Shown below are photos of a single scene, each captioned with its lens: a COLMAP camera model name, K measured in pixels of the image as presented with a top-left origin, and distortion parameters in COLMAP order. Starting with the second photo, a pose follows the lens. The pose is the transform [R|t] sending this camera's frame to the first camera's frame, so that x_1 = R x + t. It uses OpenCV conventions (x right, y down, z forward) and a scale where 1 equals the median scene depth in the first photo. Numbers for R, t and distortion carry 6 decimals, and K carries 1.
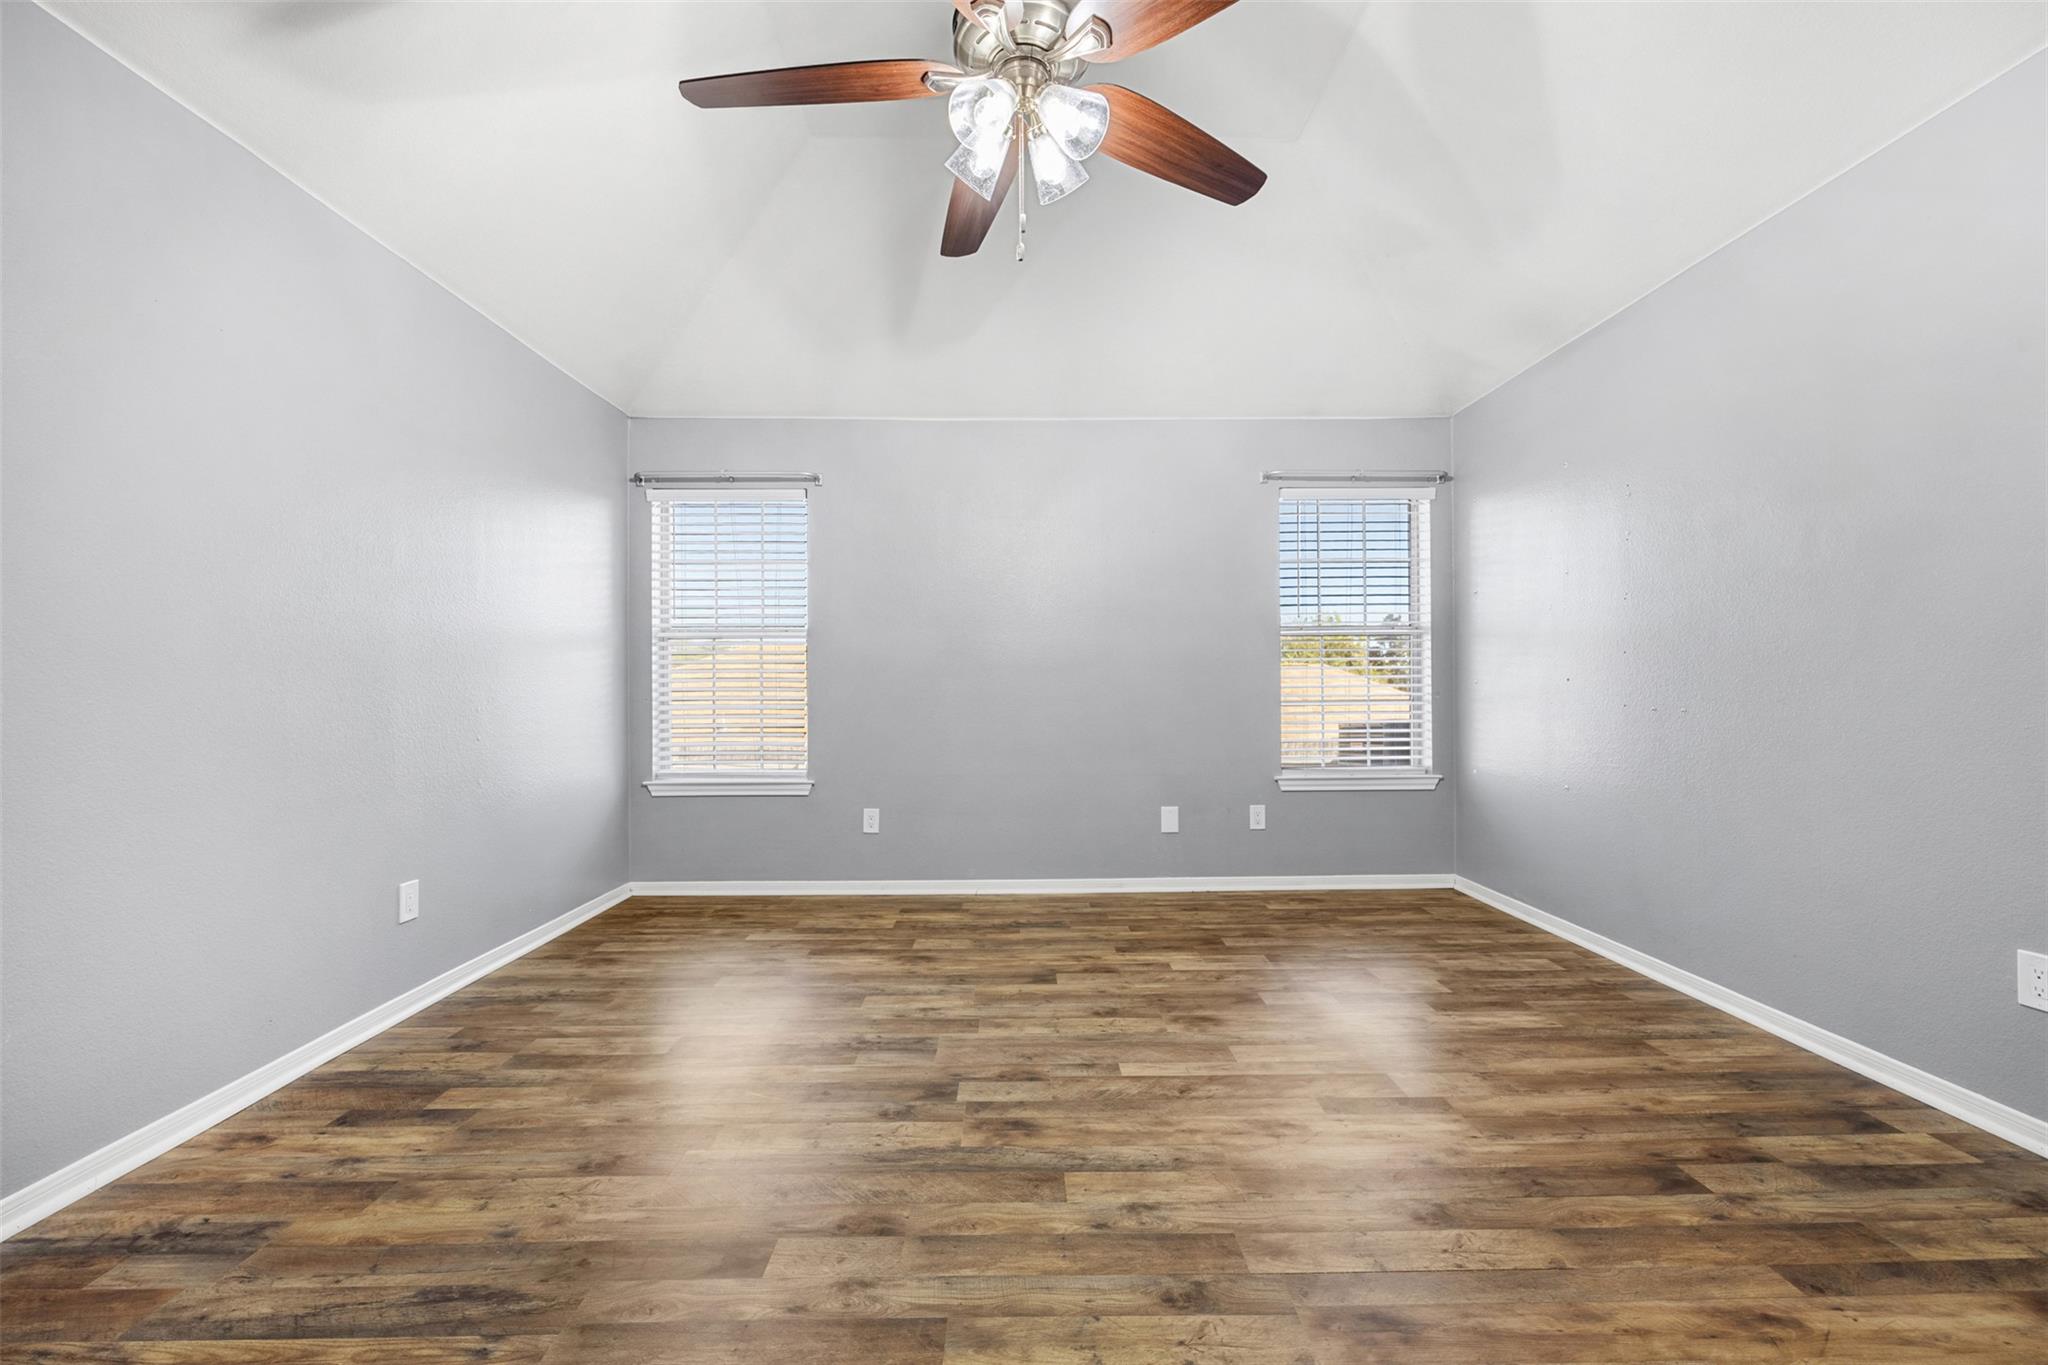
lens RADIAL K [[837.1, 0, 1023.5], [0, 837.1, 686.2], [0, 0, 1]] dist [0.003957, 0.000311]
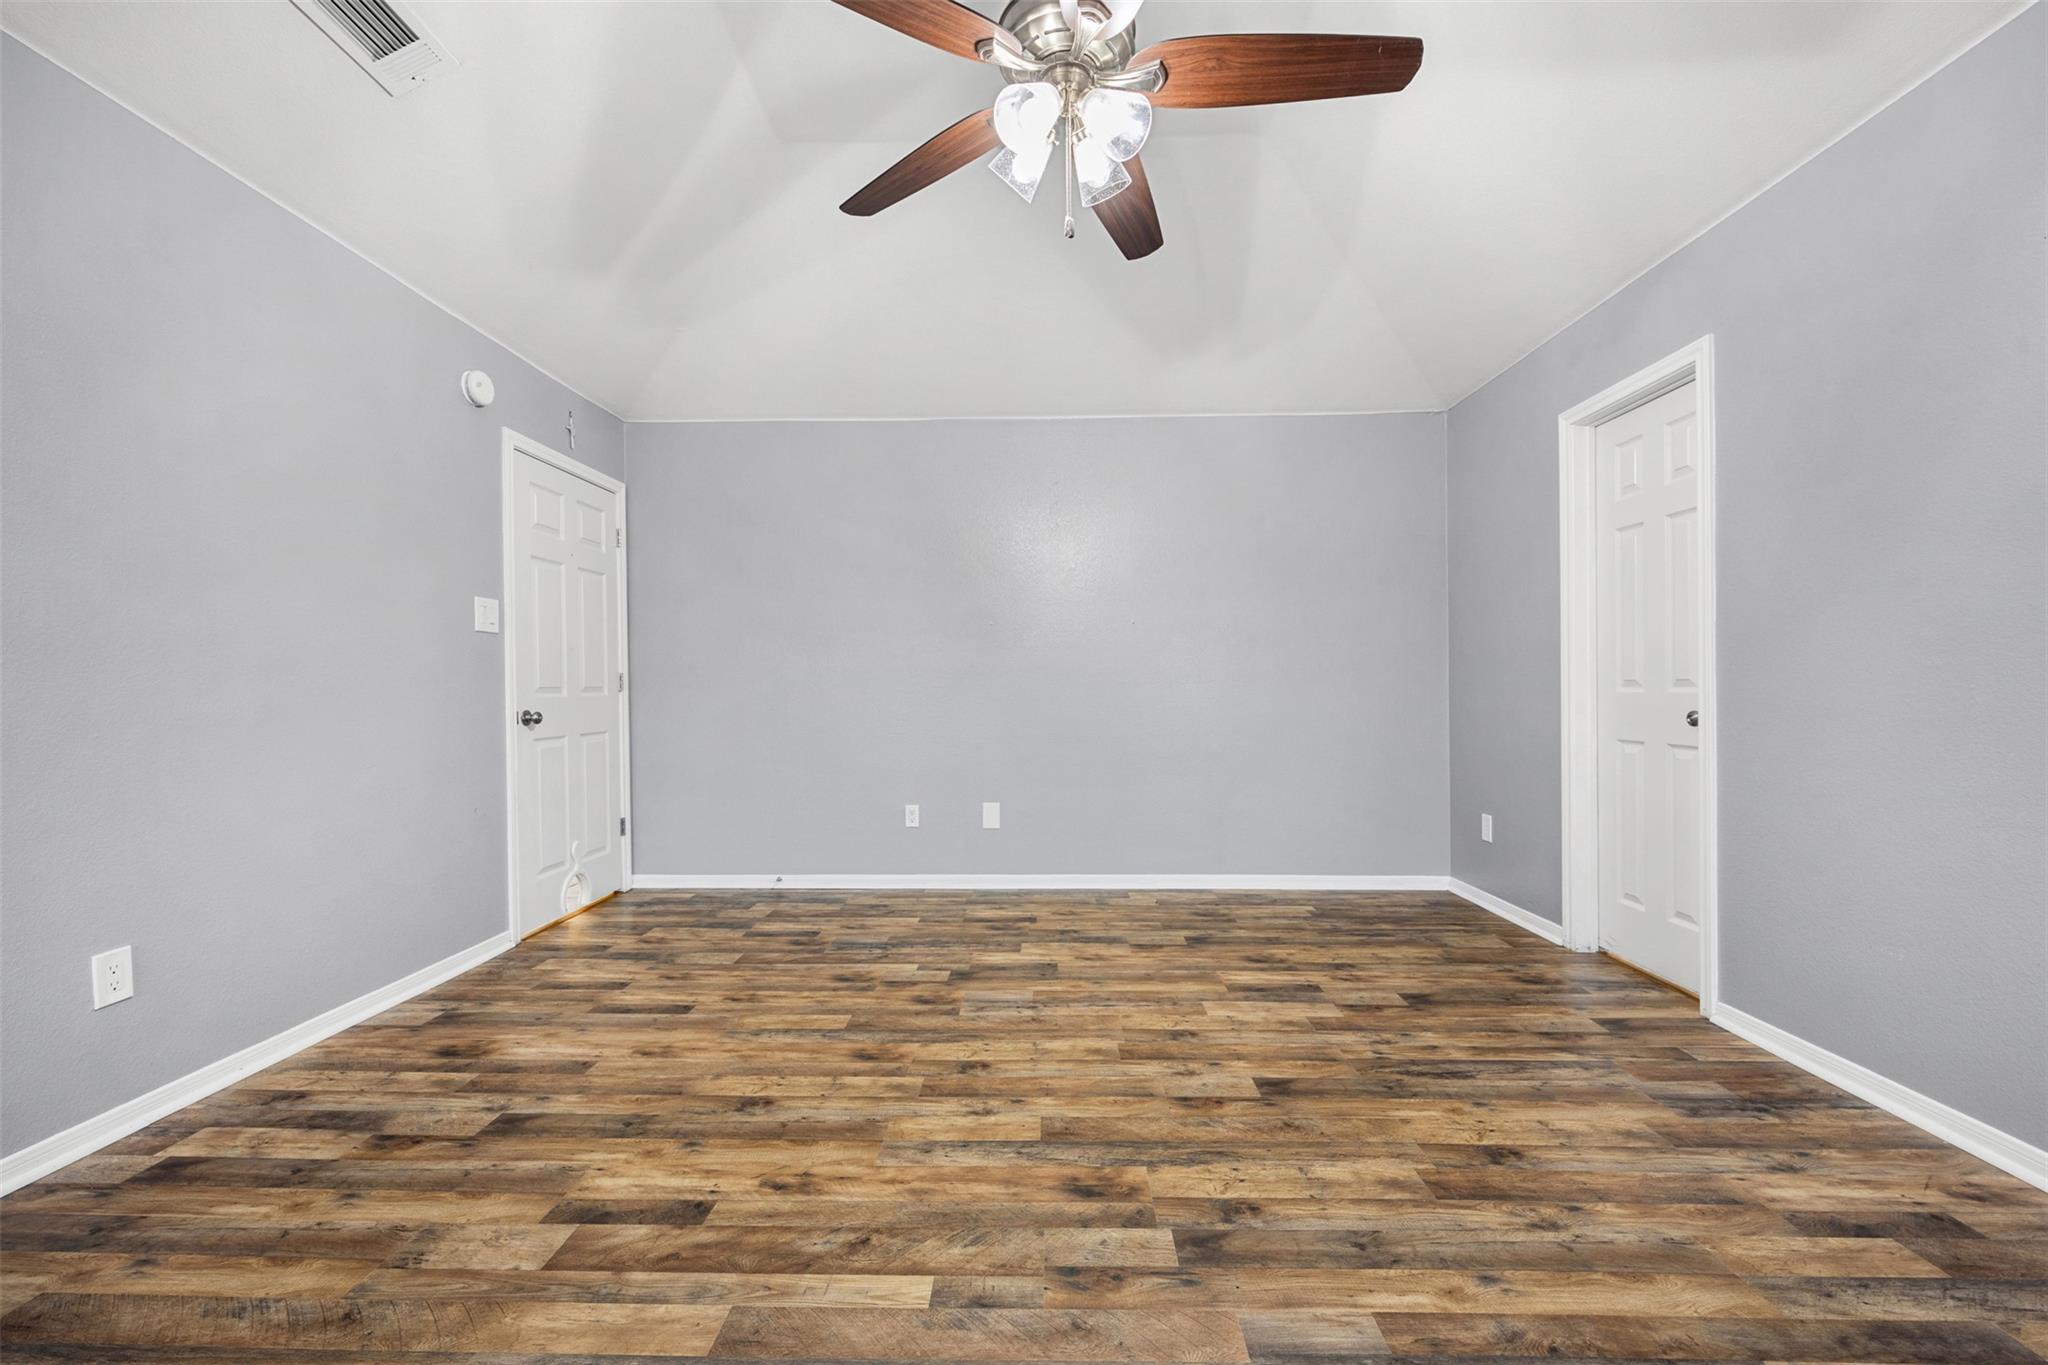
lens RADIAL K [[837.1, 0, 1022.3], [0, 837.1, 685.8], [0, 0, 1]] dist [0.003957, 0.000311]
pose [[-0.998910, 0.014852, 0.044246, 0.015243], [0.014709, 0.999885, -0.003555, 0.005409], [-0.044293, -0.002901, -0.999014, 2.001421]]
